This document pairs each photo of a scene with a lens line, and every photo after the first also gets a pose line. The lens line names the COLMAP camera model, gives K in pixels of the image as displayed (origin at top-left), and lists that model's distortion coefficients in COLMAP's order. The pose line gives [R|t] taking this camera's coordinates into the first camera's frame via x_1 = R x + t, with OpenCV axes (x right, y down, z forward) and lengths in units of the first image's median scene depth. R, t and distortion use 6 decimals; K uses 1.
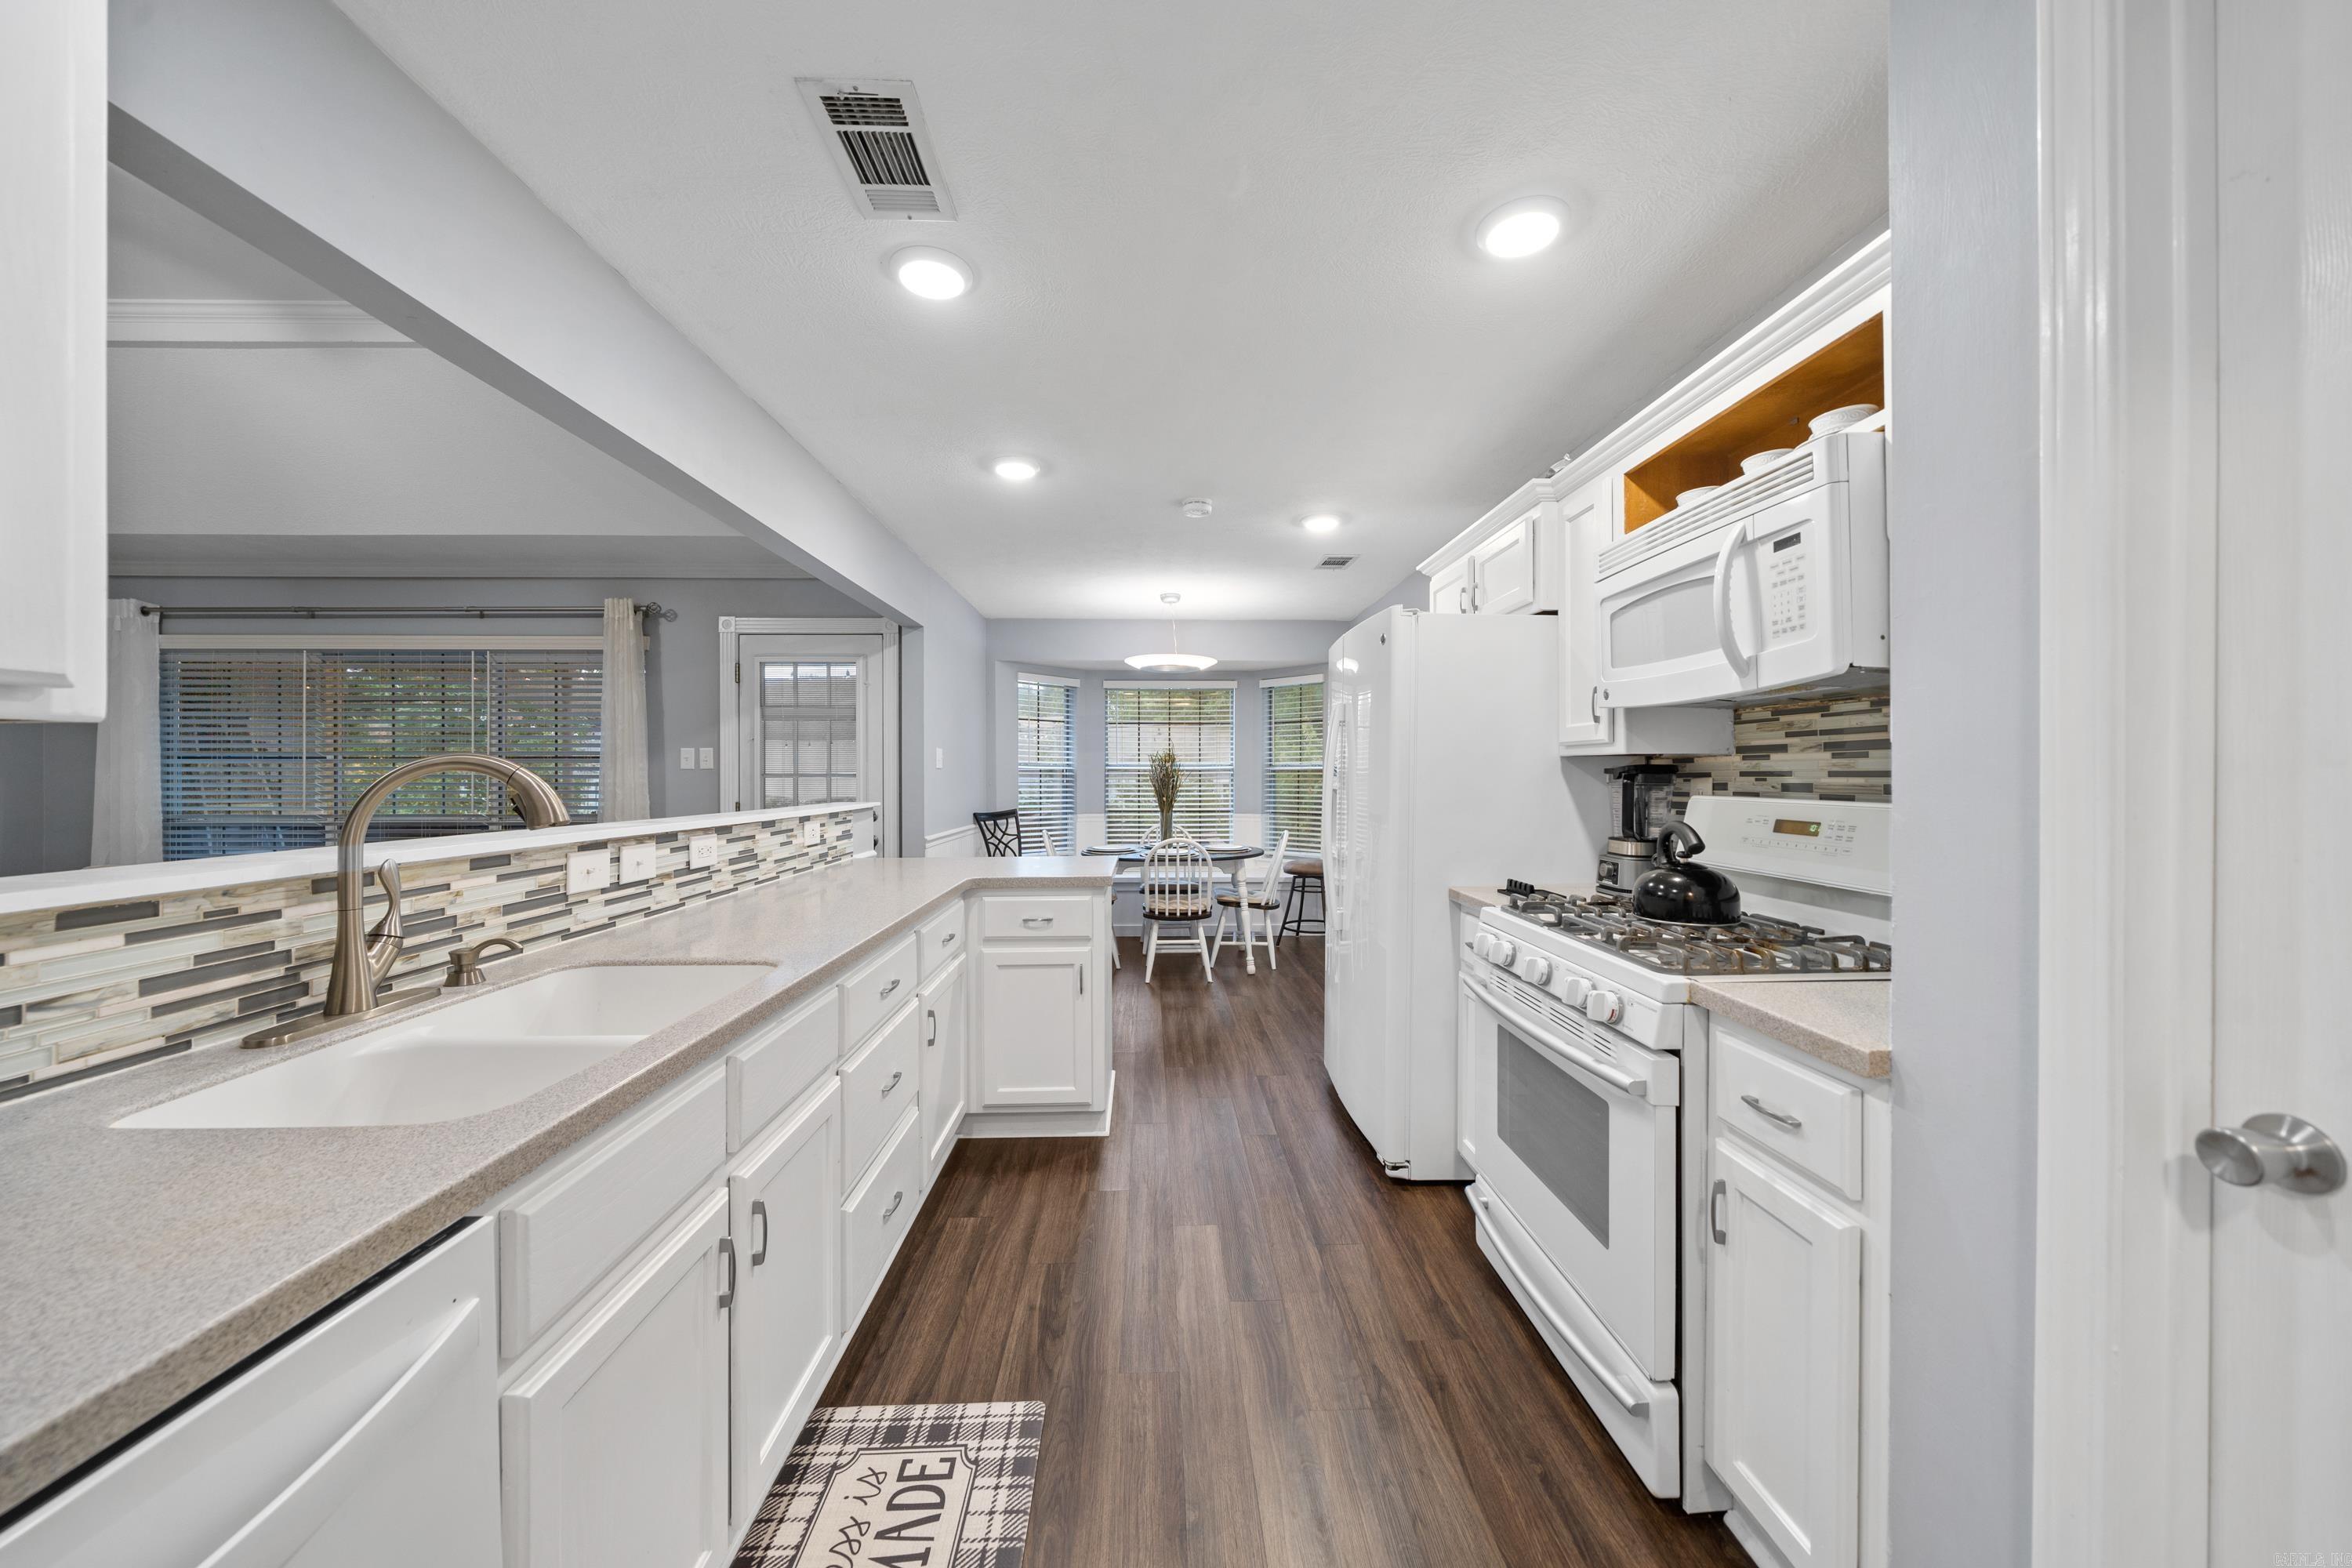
lens RADIAL K [[813.4, 0, 1173.0], [0, 813.4, 772.9], [0, 0, 1]] dist [-0.000390, 0.000100]
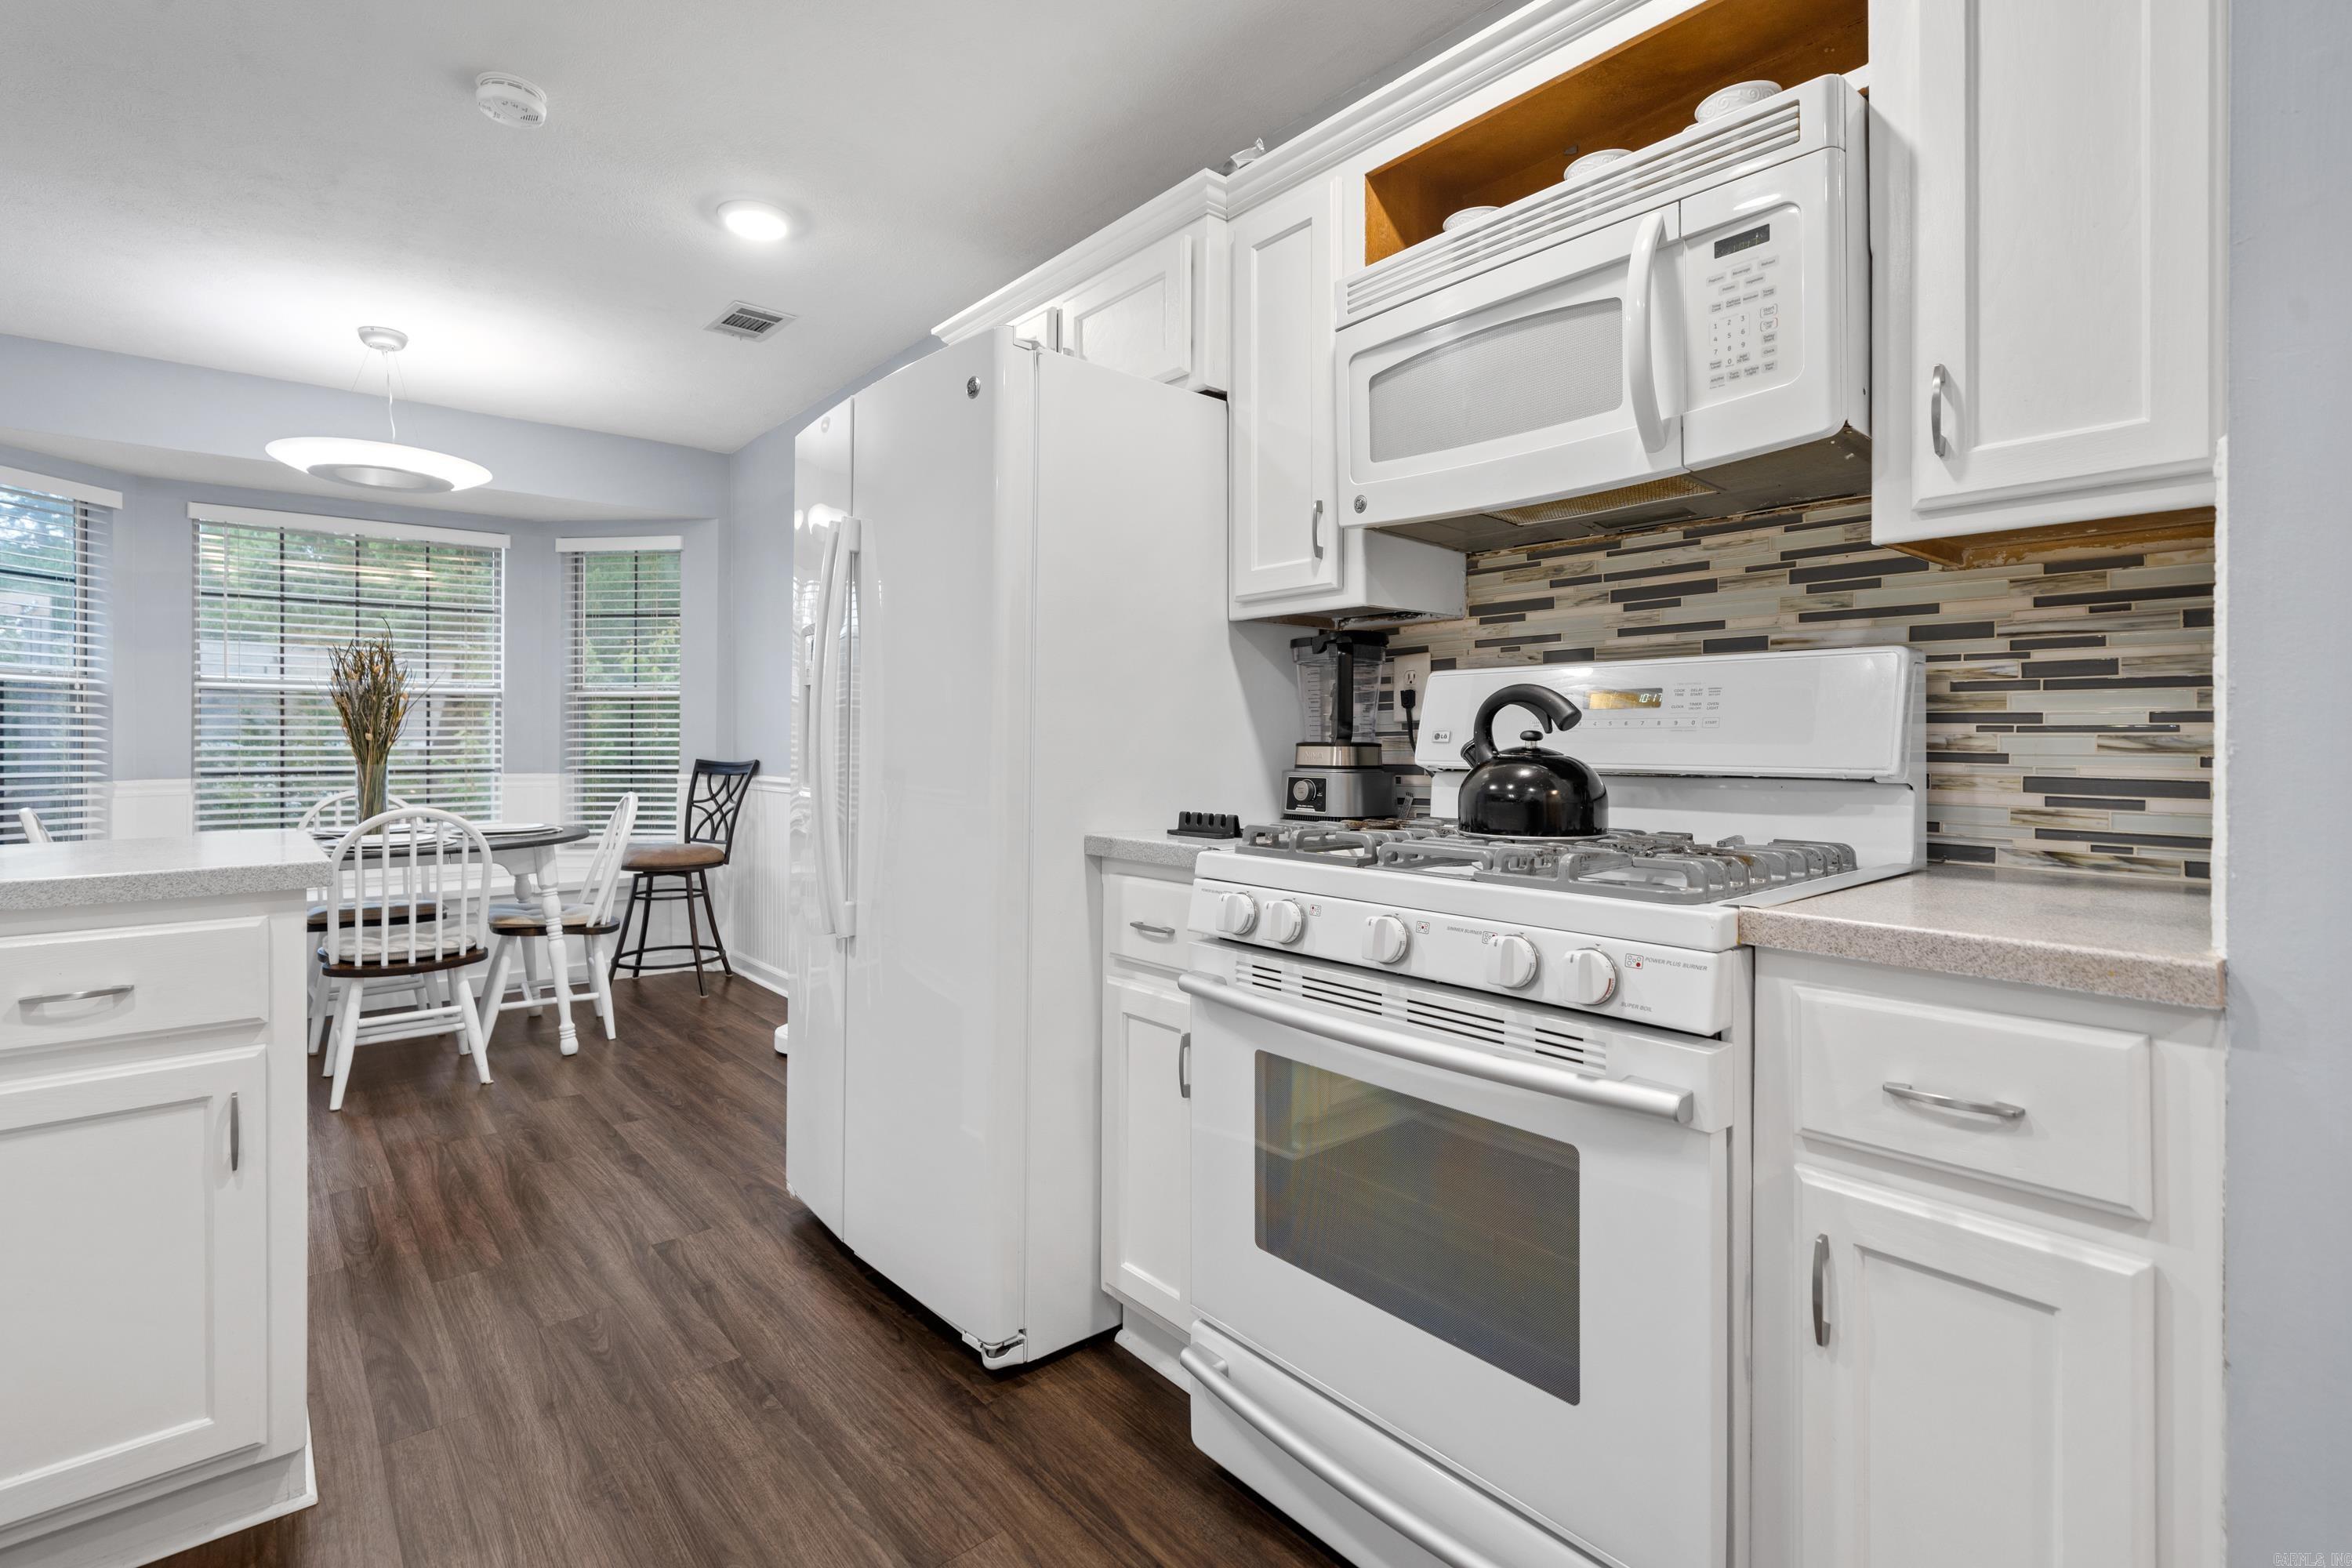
lens RADIAL K [[1102.0, 0, 1171.1], [0, 1102.0, 742.0], [0, 0, 1]] dist [0.000880, 0.000389]
pose [[0.783247, 0.000183, 0.621711, -0.124658], [-0.001385, 0.999998, 0.001451, 0.092078], [-0.621710, -0.001998, 0.783245, 0.432937]]
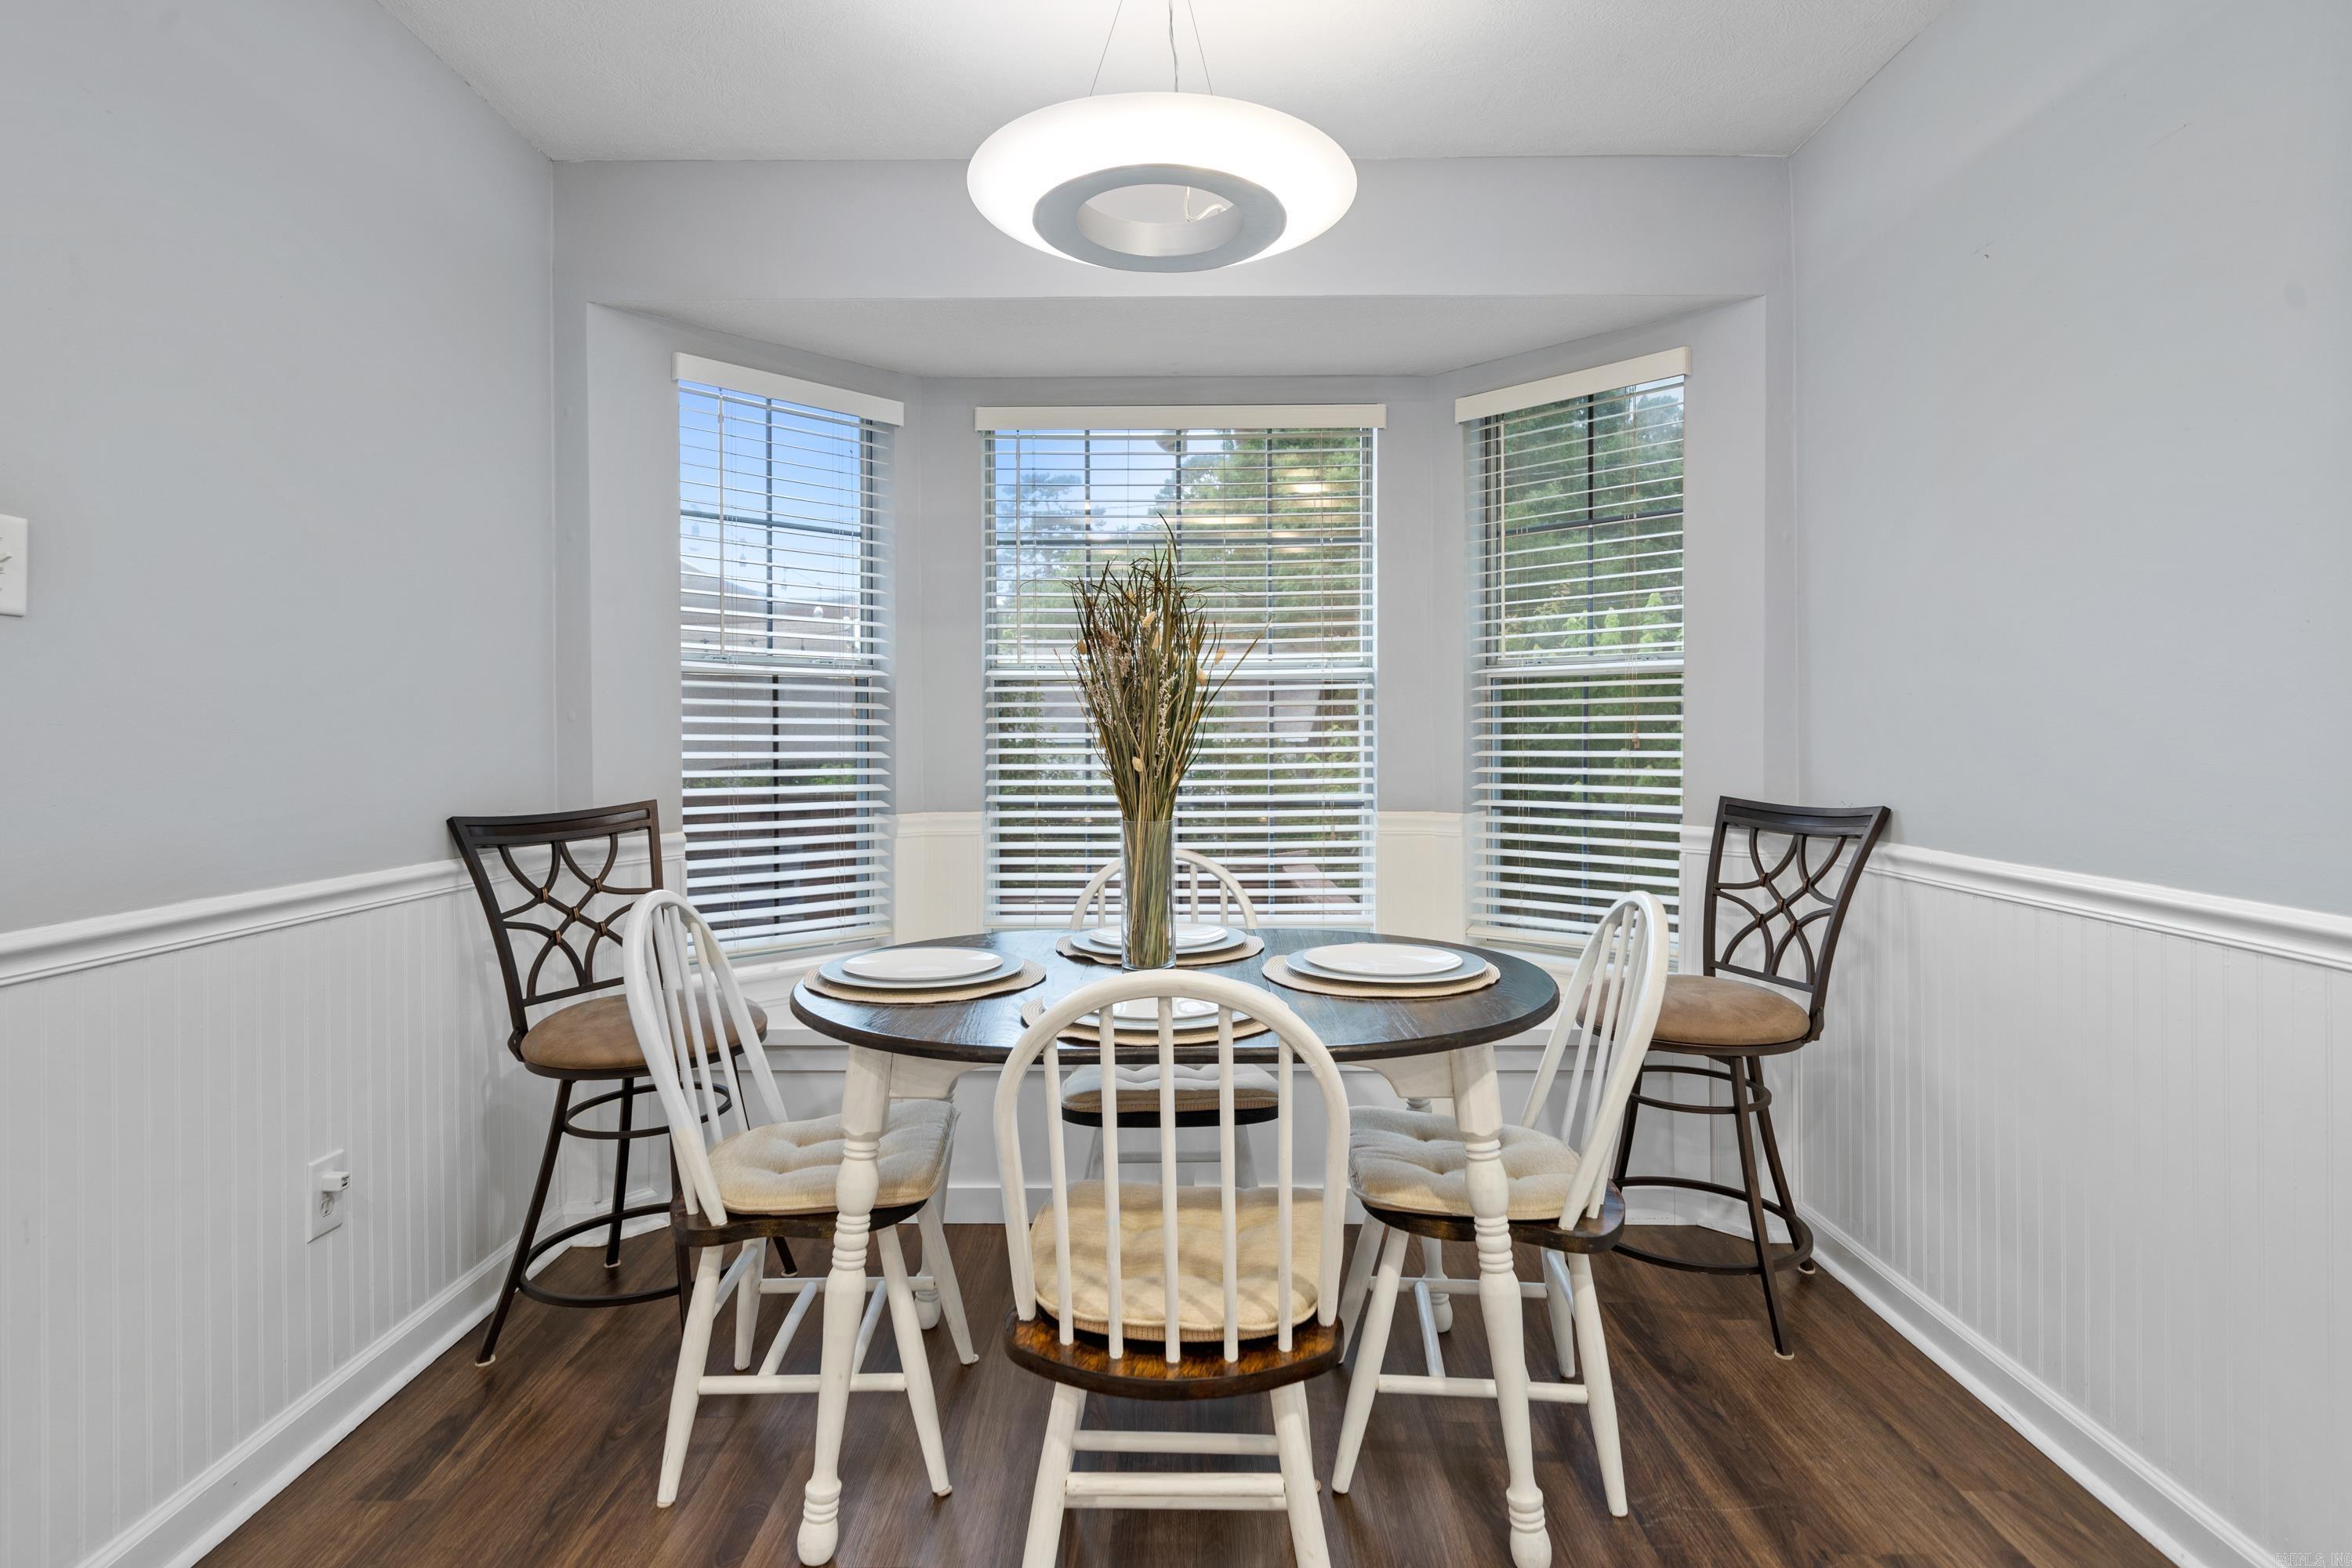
lens RADIAL K [[1236.1, 0, 1176.6], [0, 1236.1, 736.0], [0, 0, 1]] dist [-0.000309, -0.000051]
pose [[0.999597, -0.002735, -0.028263, 0.029116], [0.002881, 0.999983, 0.005119, 0.059260], [0.028249, -0.005199, 0.999587, 1.729694]]
